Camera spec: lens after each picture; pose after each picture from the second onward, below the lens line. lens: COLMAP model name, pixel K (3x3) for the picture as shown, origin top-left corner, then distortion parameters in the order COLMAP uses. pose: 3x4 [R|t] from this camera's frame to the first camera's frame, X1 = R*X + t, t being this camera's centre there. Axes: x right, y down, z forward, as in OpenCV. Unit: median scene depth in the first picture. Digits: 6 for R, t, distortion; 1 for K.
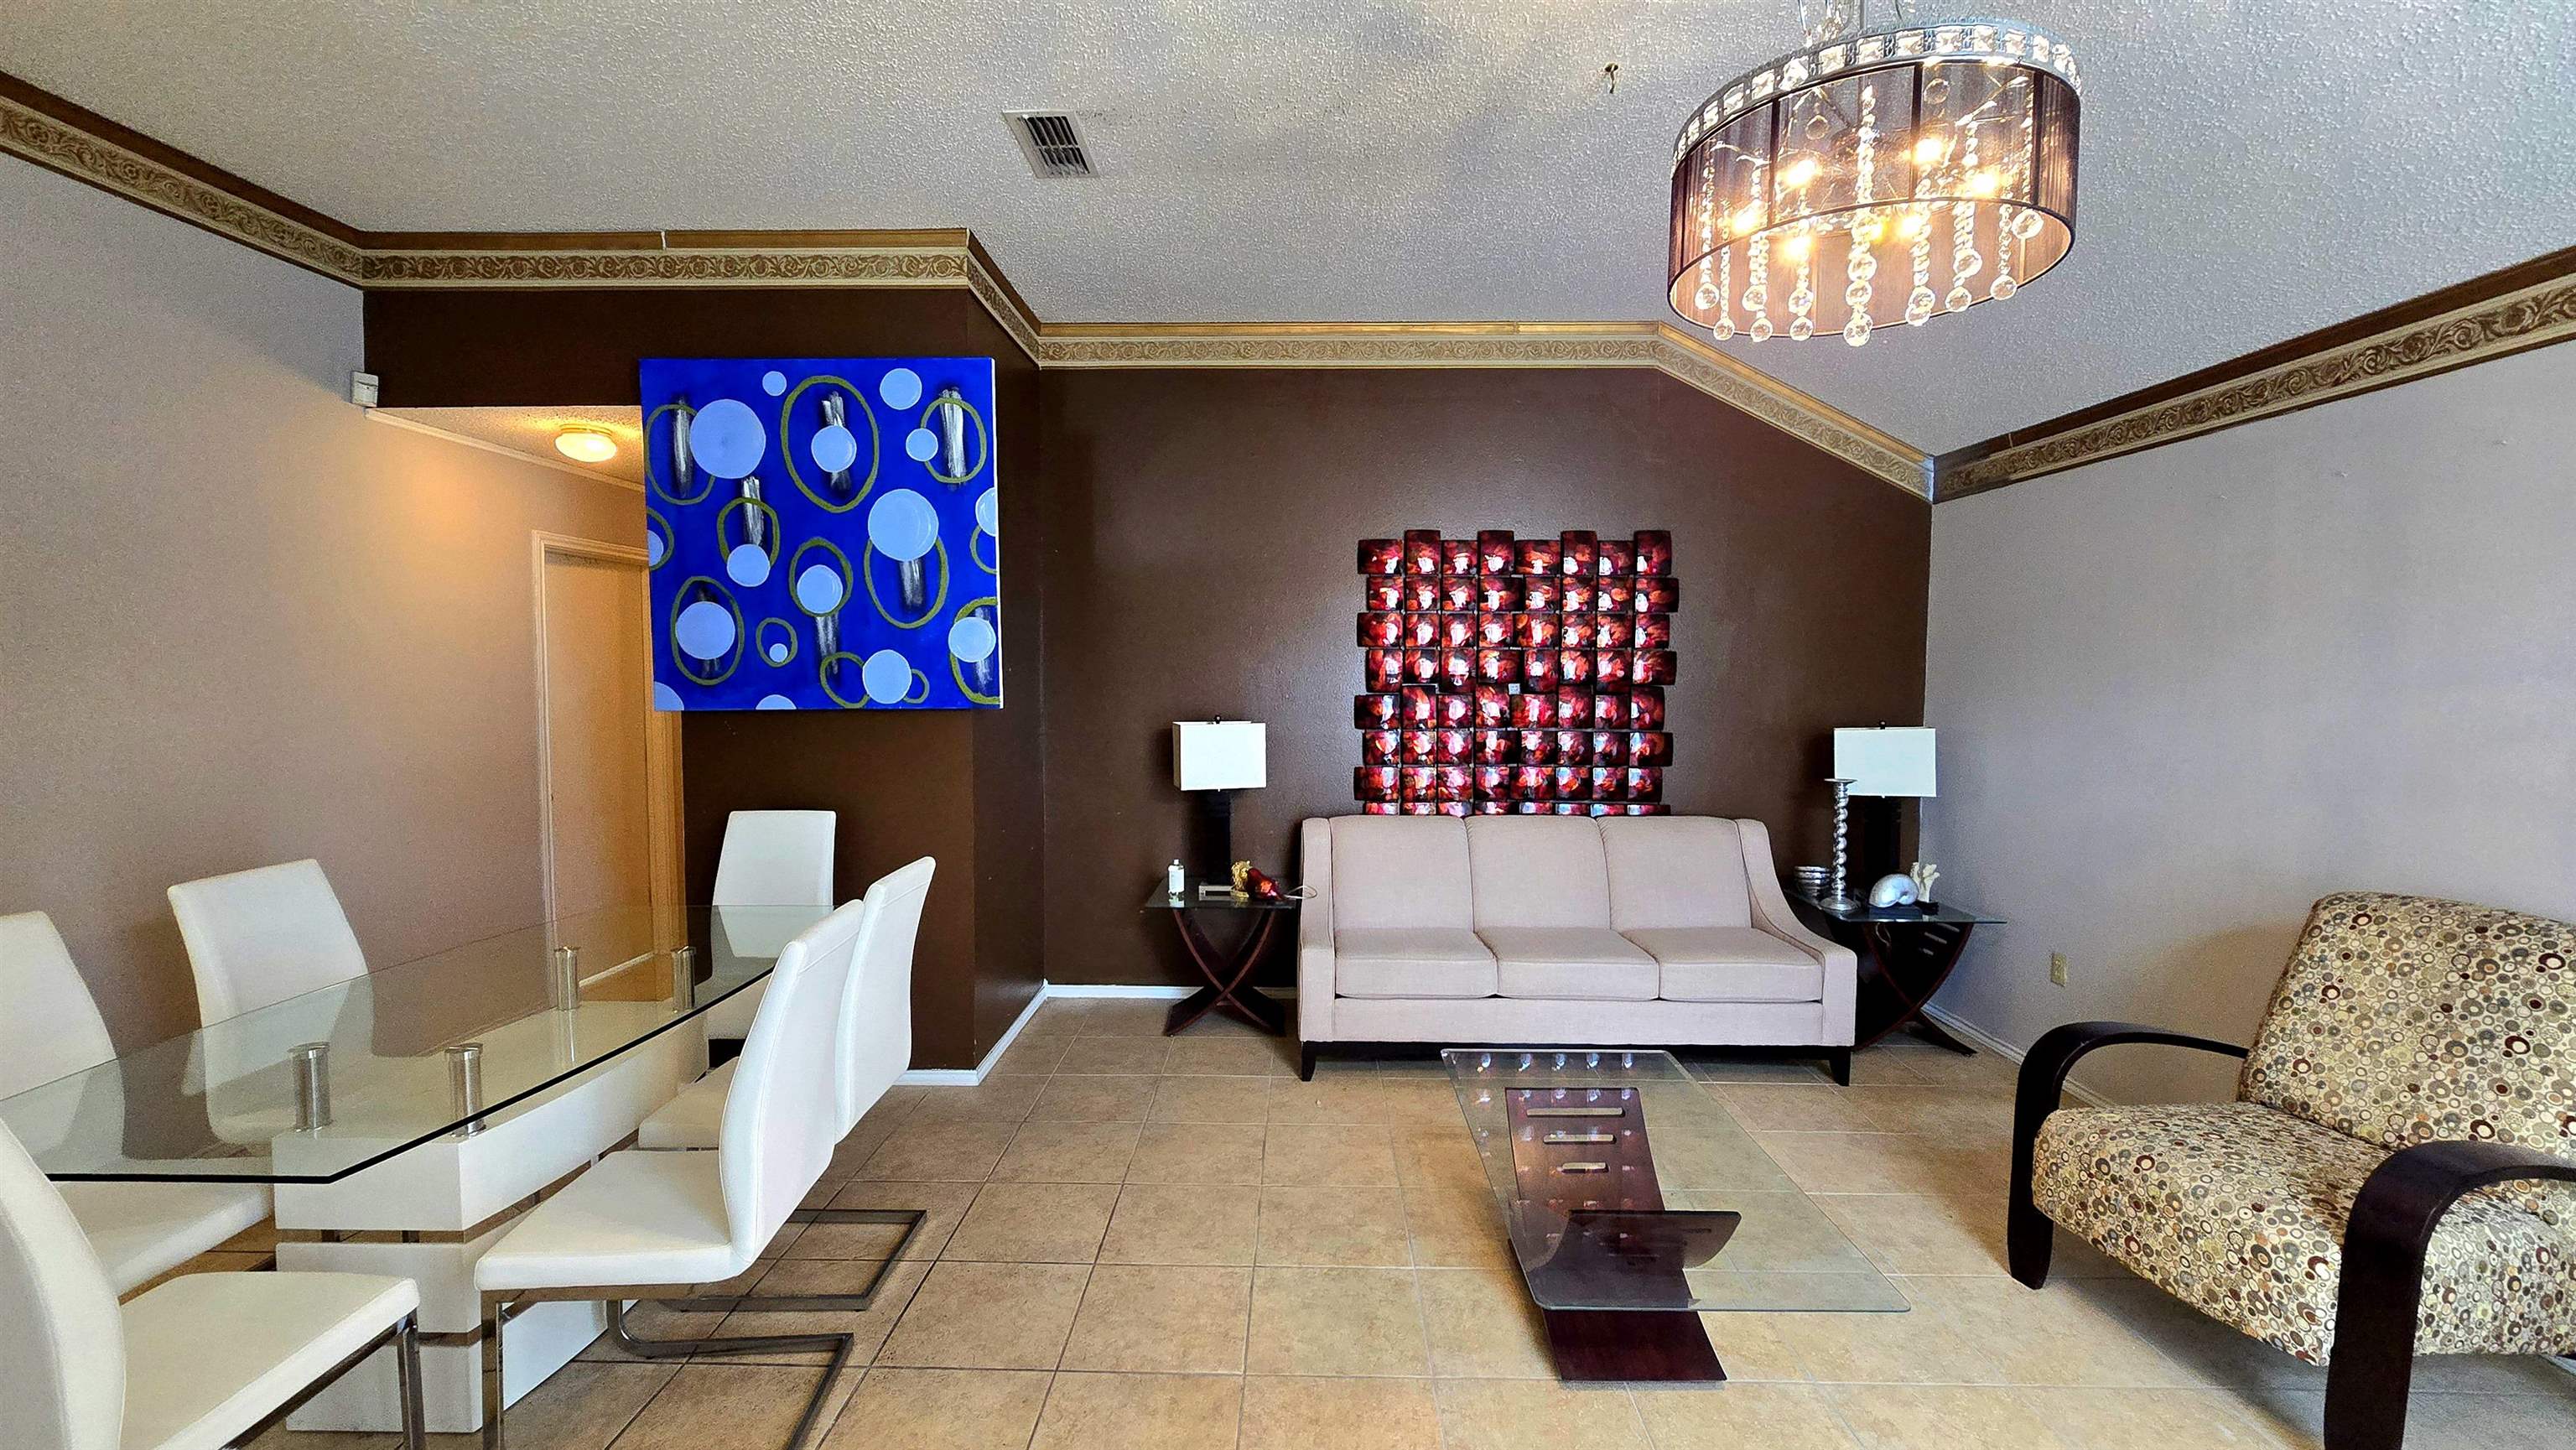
lens RADIAL K [[1050.6, 0, 1285.8], [0, 1050.6, 724.7], [0, 0, 1]] dist [-0.009348, 0.002402]
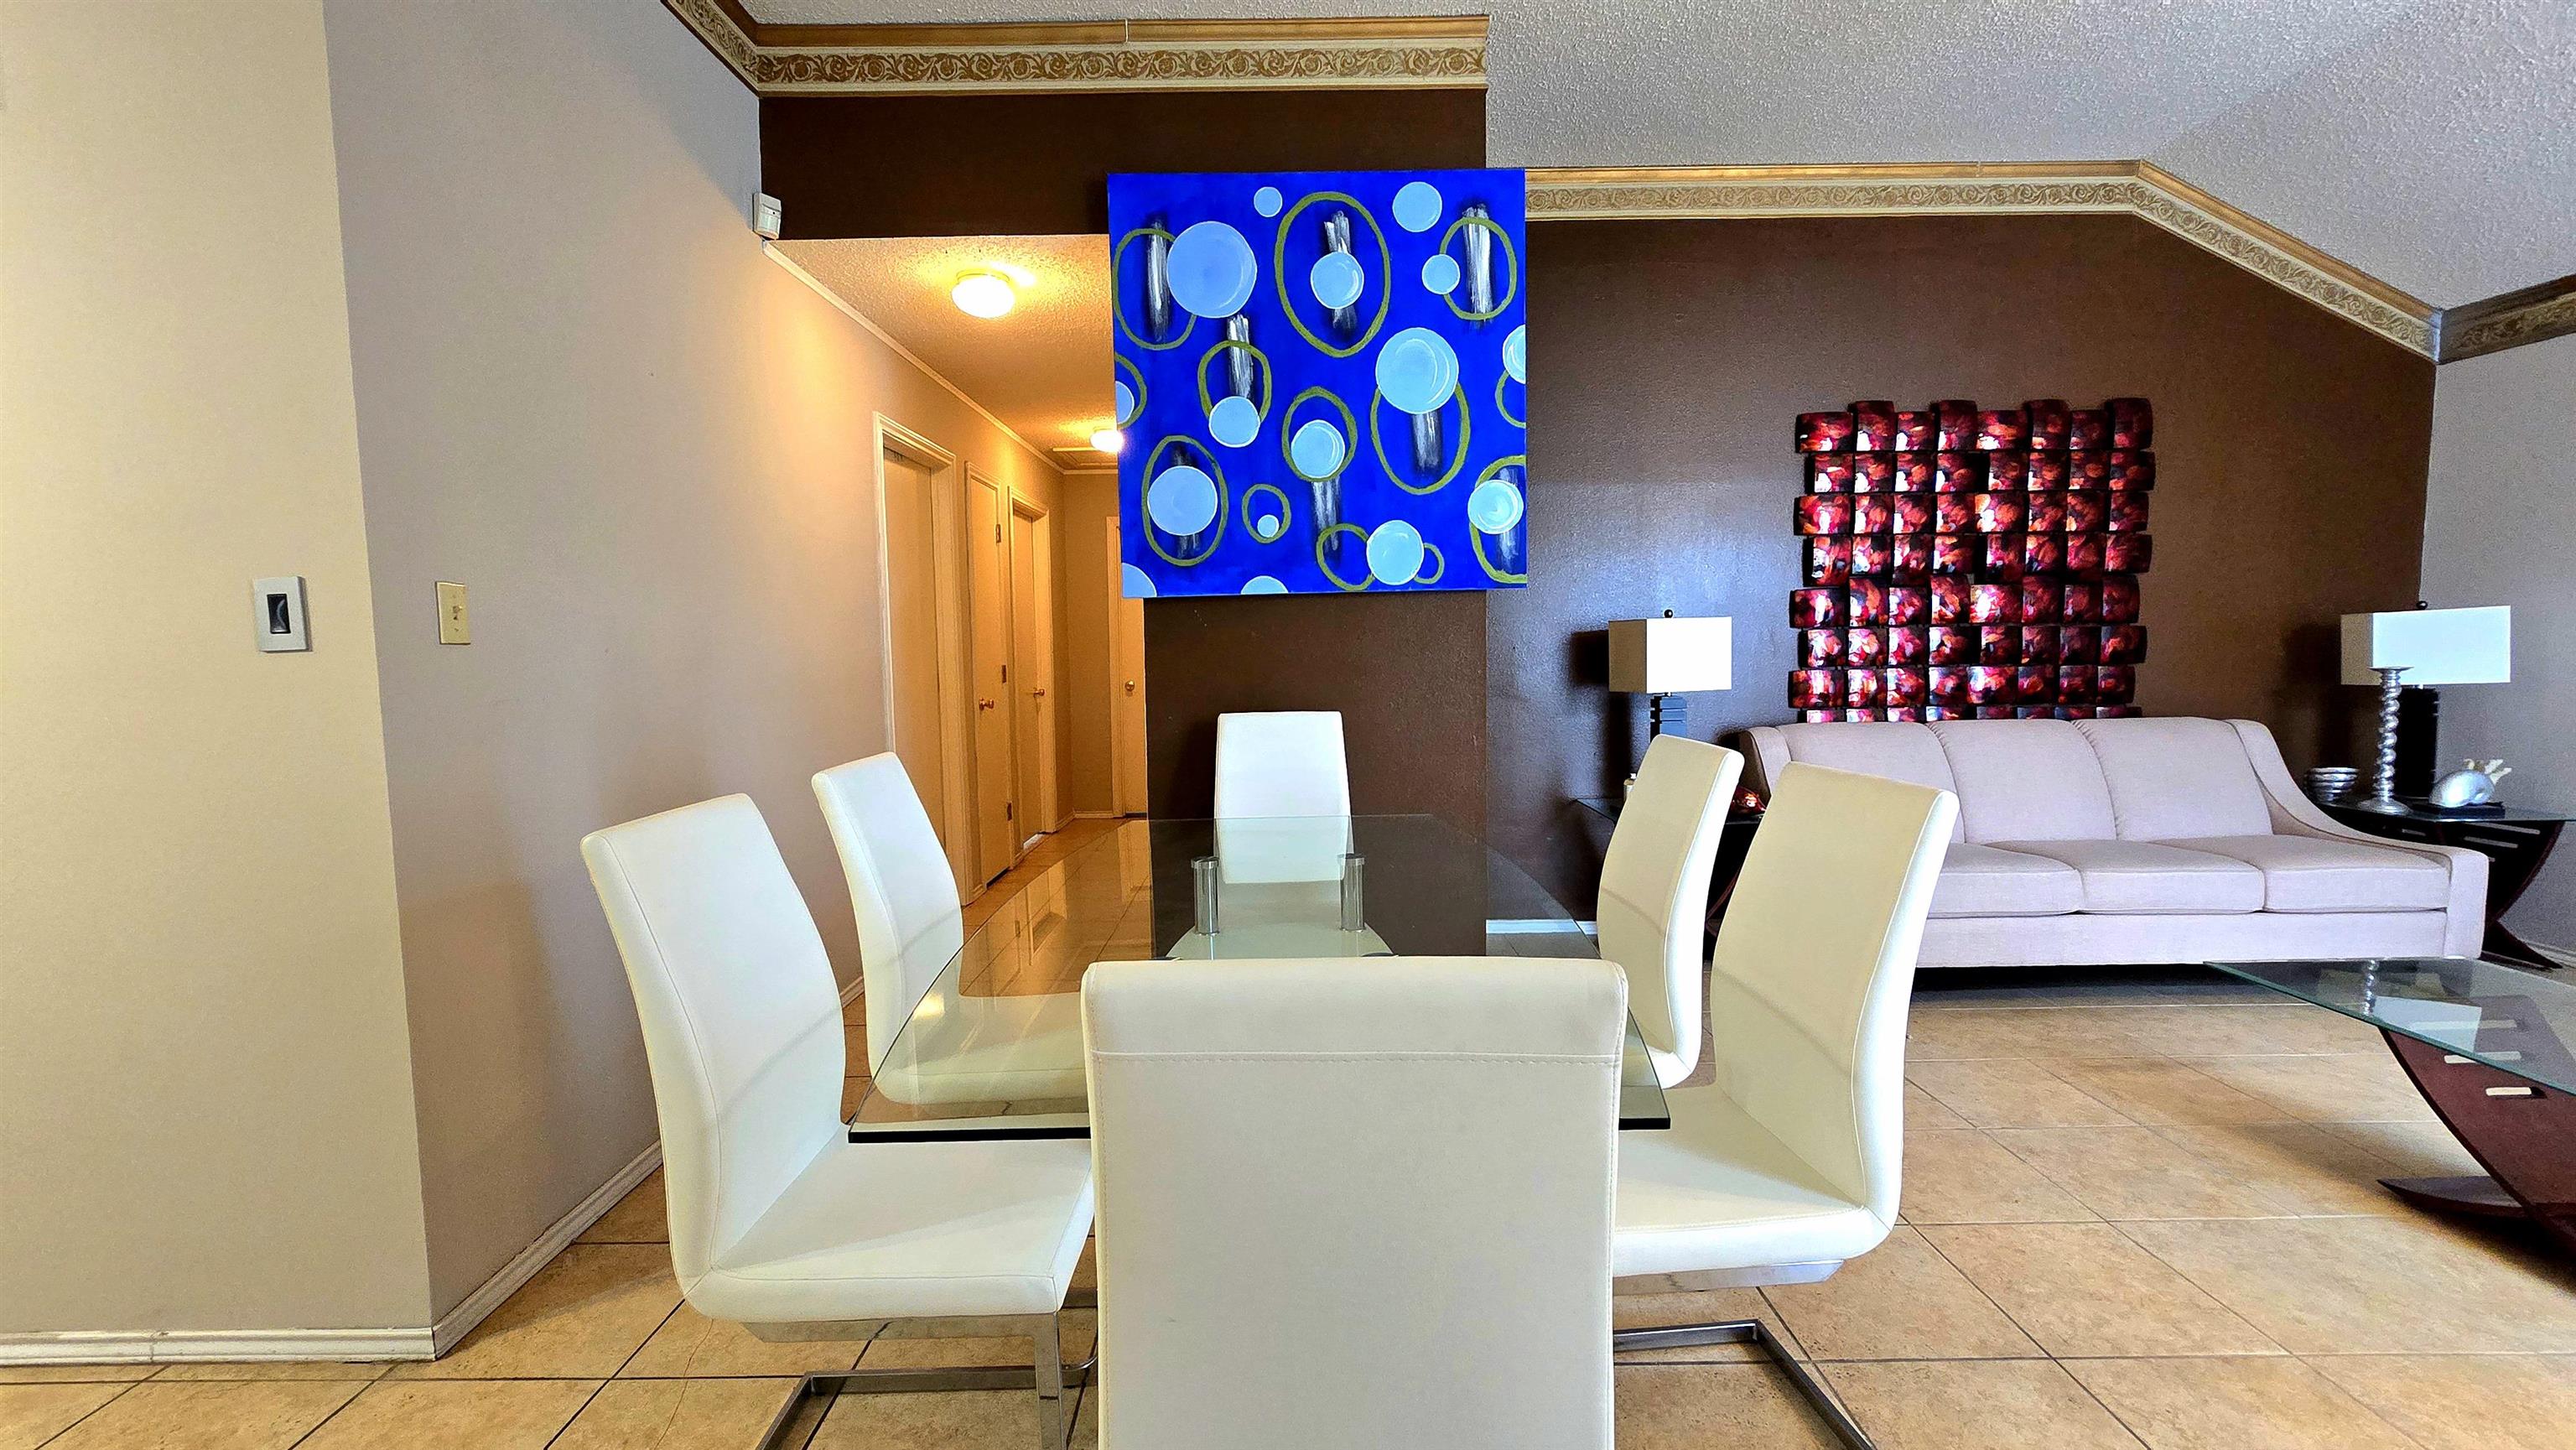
lens RADIAL K [[1050.6, 0, 1282.7], [0, 1050.6, 722.0], [0, 0, 1]] dist [-0.009348, 0.002402]
pose [[0.999699, -0.018807, 0.015768, -0.489459], [0.018440, 0.999563, 0.023099, 0.070239], [-0.016196, -0.022802, 0.999609, 0.149210]]
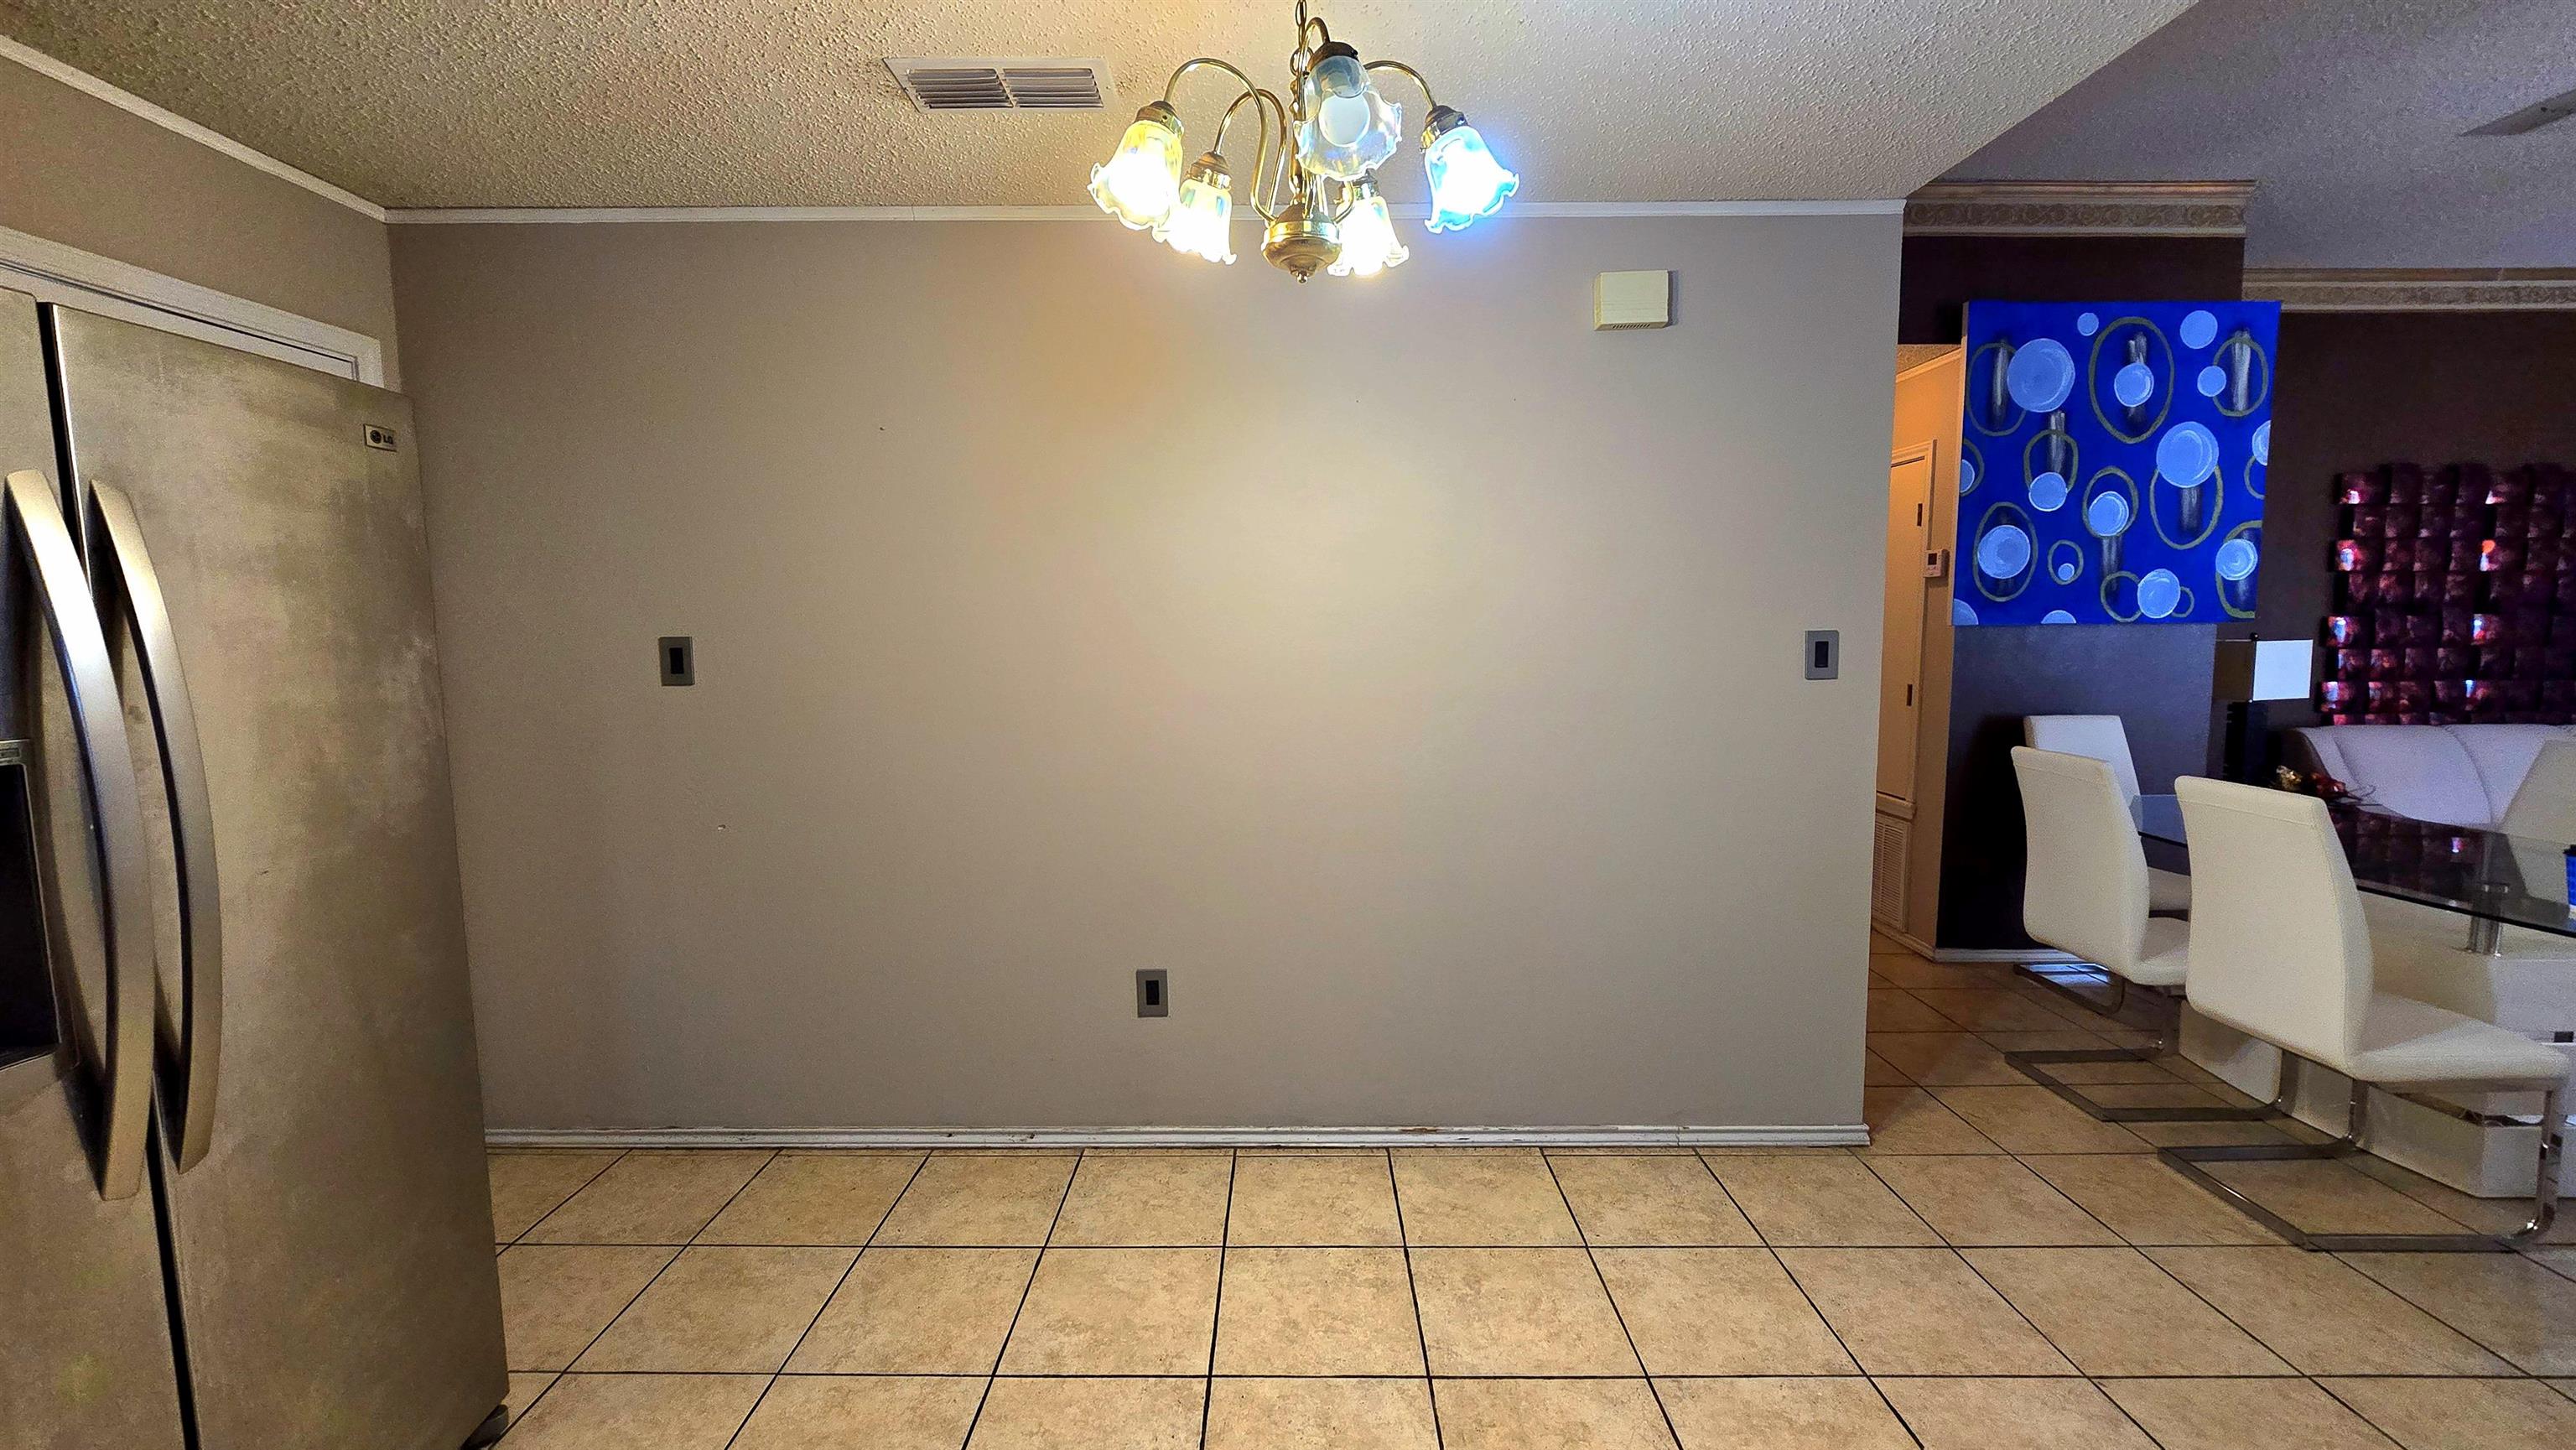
lens RADIAL K [[1050.6, 0, 1289.3], [0, 1050.6, 713.9], [0, 0, 1]] dist [-0.009348, 0.002402]
pose [[0.999890, -0.004882, 0.014023, -1.318222], [0.004357, 0.999298, 0.037207, 0.036244], [-0.014195, -0.037142, 0.999209, -0.092193]]
